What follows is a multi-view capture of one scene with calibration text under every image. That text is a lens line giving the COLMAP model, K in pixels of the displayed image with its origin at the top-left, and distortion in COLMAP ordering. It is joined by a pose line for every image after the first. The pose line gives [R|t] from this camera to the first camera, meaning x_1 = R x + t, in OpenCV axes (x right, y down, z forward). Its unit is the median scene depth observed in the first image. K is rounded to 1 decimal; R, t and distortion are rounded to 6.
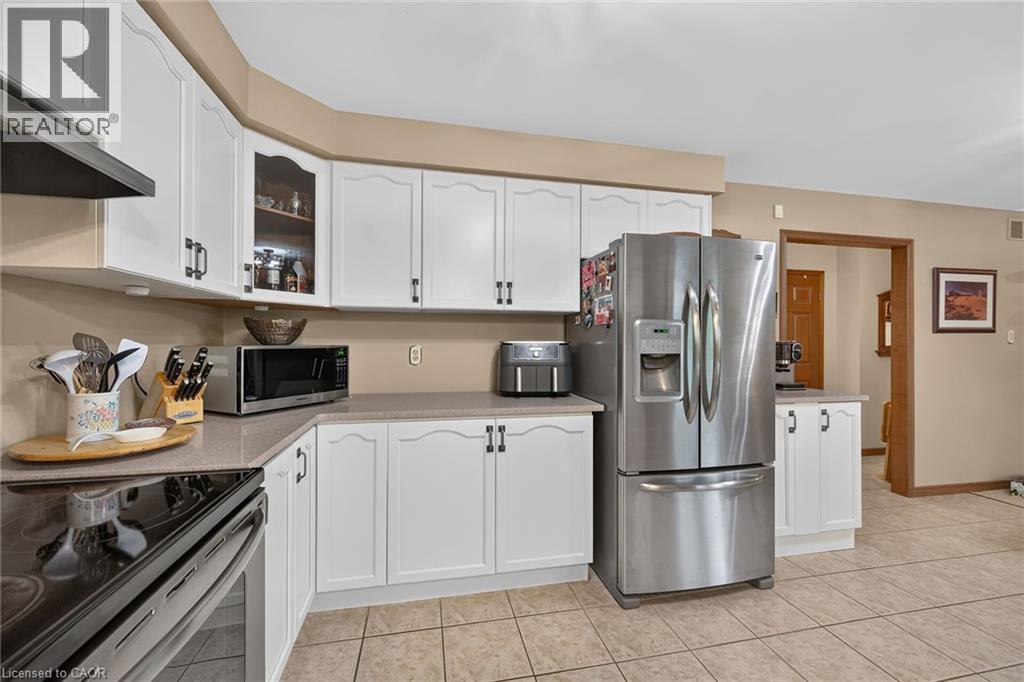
lens RADIAL K [[405.4, 0, 511.9], [0, 405.4, 338.4], [0, 0, 1]] dist [-0.001655, -0.000037]
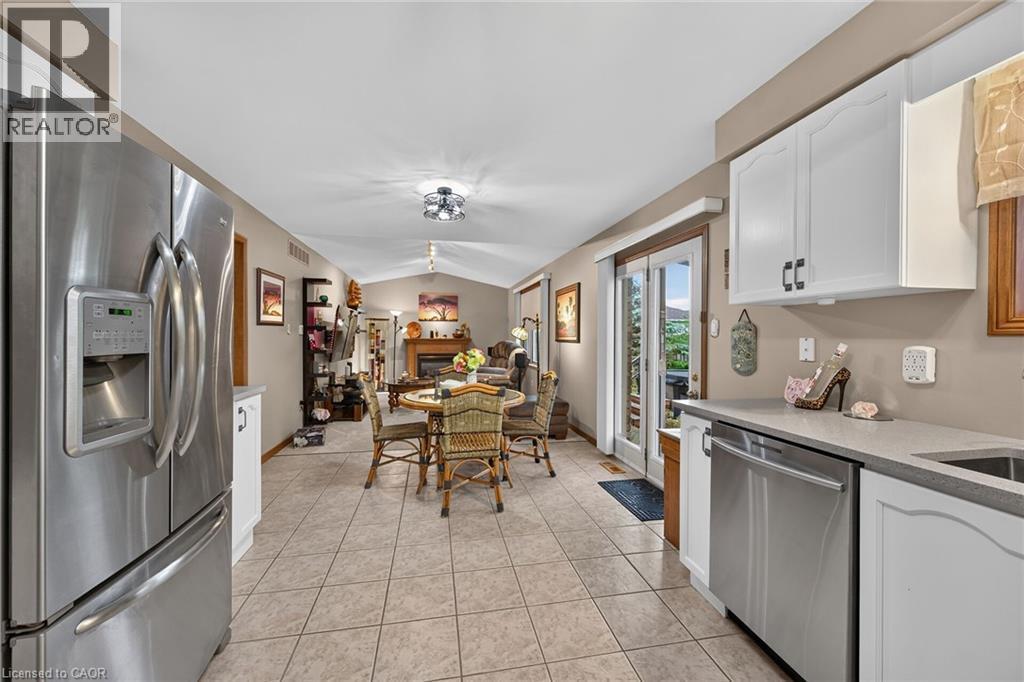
lens RADIAL K [[405.4, 0, 512.4], [0, 405.4, 338.5], [0, 0, 1]] dist [-0.001655, -0.000037]
pose [[0.008811, -0.013134, 0.999875, -0.120259], [-0.007355, 0.999886, 0.013199, 0.004314], [-0.999934, -0.007470, 0.008714, 0.377342]]
